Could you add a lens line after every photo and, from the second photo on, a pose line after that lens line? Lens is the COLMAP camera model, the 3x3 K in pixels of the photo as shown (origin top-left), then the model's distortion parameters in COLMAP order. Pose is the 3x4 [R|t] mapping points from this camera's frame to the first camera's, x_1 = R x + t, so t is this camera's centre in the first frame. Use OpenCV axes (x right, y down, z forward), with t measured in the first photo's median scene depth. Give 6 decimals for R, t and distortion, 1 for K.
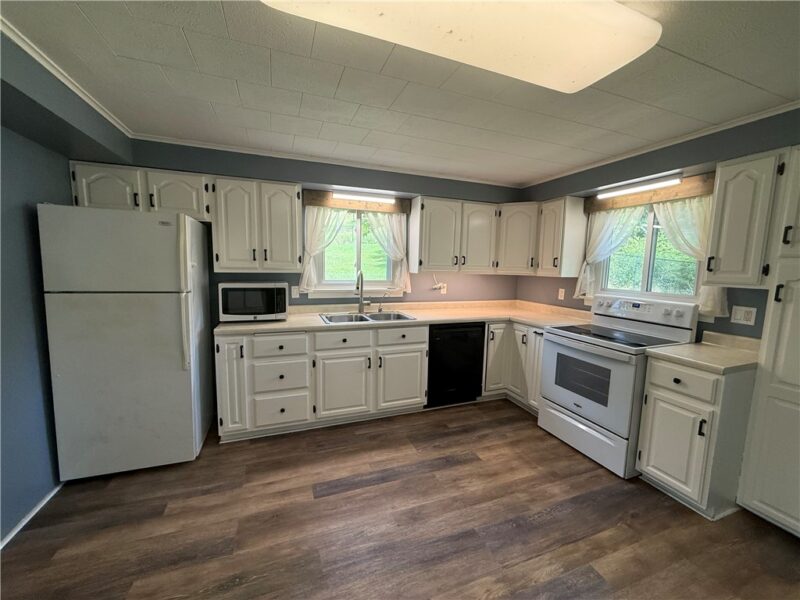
lens RADIAL K [[321.2, 0, 400.0], [0, 321.2, 300.0], [0, 0, 1]] dist [0.002073, 0.000094]
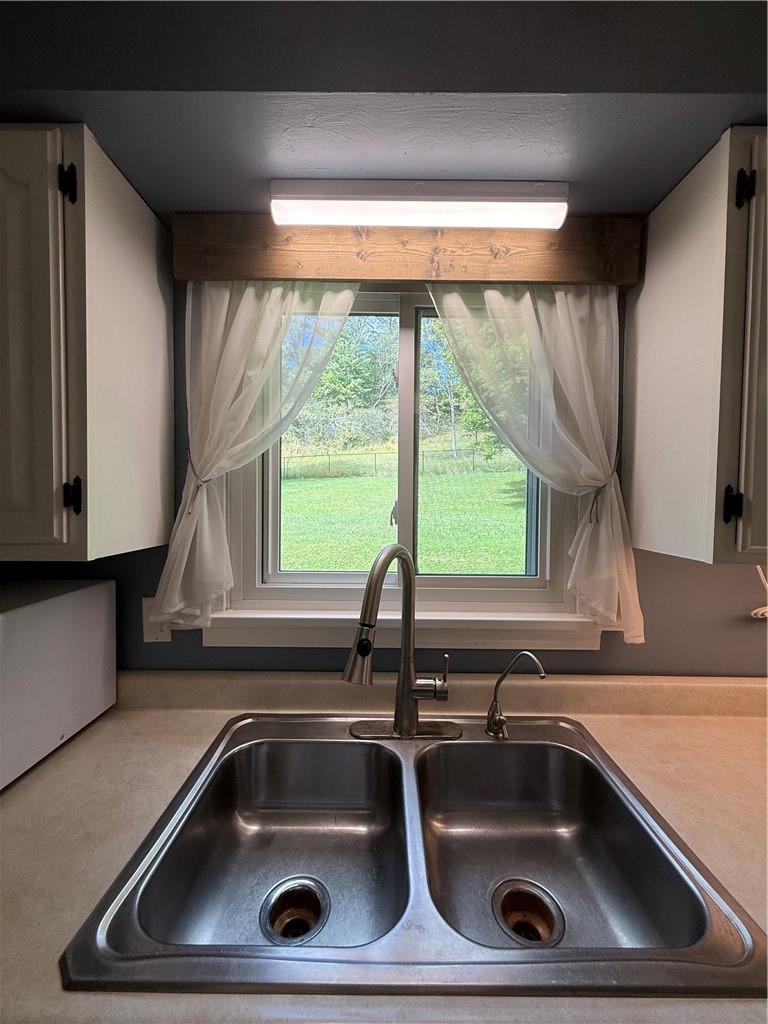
lens RADIAL K [[411.1, 0, 384.0], [0, 411.1, 512.0], [0, 0, 1]] dist [0.002073, 0.000094]
pose [[0.931848, -0.001728, -0.362844, -0.030186], [-0.029783, 0.996250, -0.081234, -0.085516], [0.361624, 0.086504, 0.928302, 0.700654]]
